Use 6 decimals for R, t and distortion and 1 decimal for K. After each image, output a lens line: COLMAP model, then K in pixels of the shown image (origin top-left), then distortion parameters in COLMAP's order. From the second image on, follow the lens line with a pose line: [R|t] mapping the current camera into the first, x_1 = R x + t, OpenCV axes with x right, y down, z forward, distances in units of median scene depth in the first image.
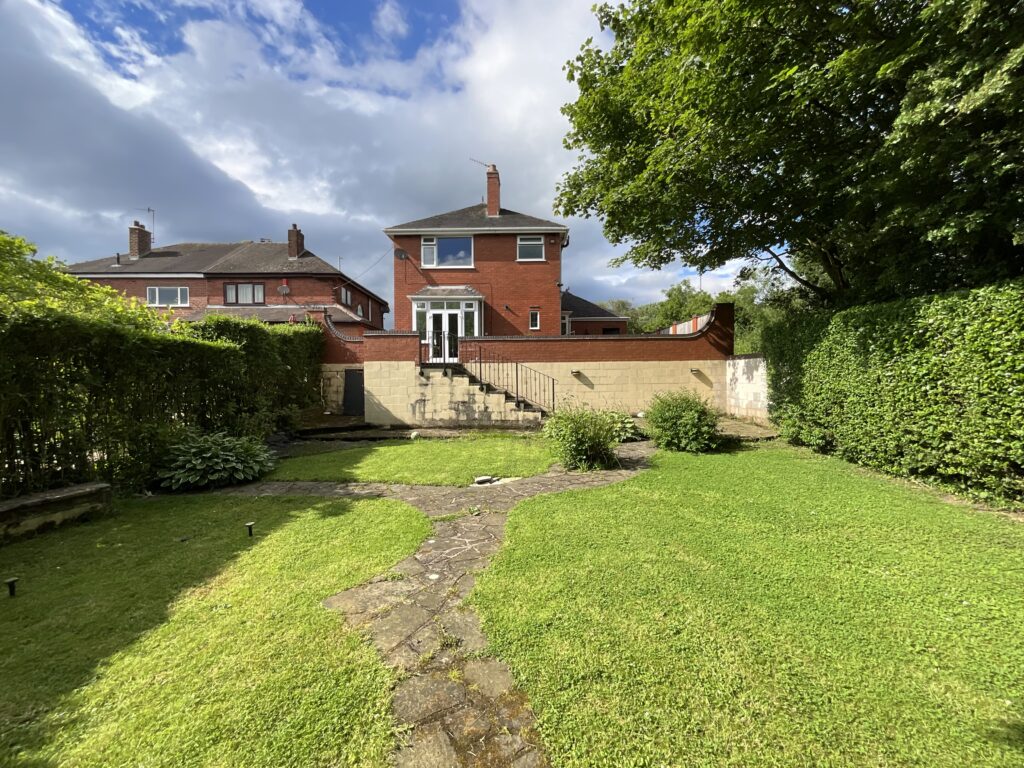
lens RADIAL K [[419.6, 0, 517.8], [0, 419.6, 383.1], [0, 0, 1]] dist [-0.000251, 0.000247]
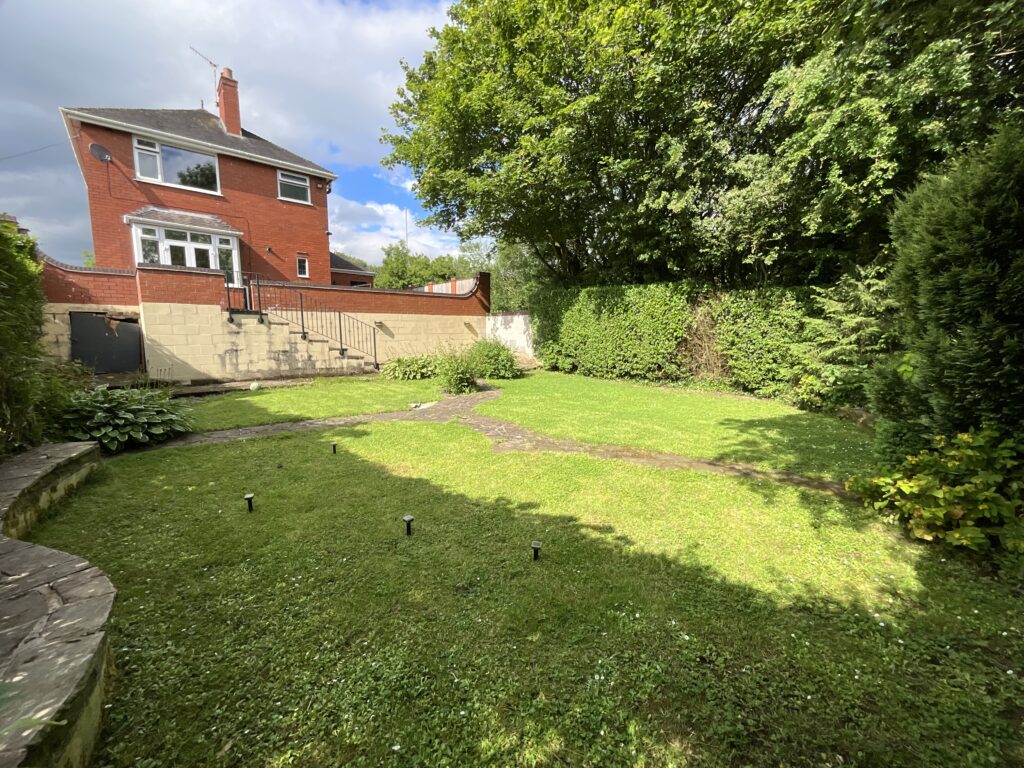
lens RADIAL K [[419.6, 0, 517.8], [0, 419.6, 383.1], [0, 0, 1]] dist [-0.000251, 0.000247]
pose [[0.734500, -0.074284, 0.674531, -0.389252], [0.005048, 0.994561, 0.104031, 0.020809], [-0.678590, -0.073006, 0.730880, -0.062722]]
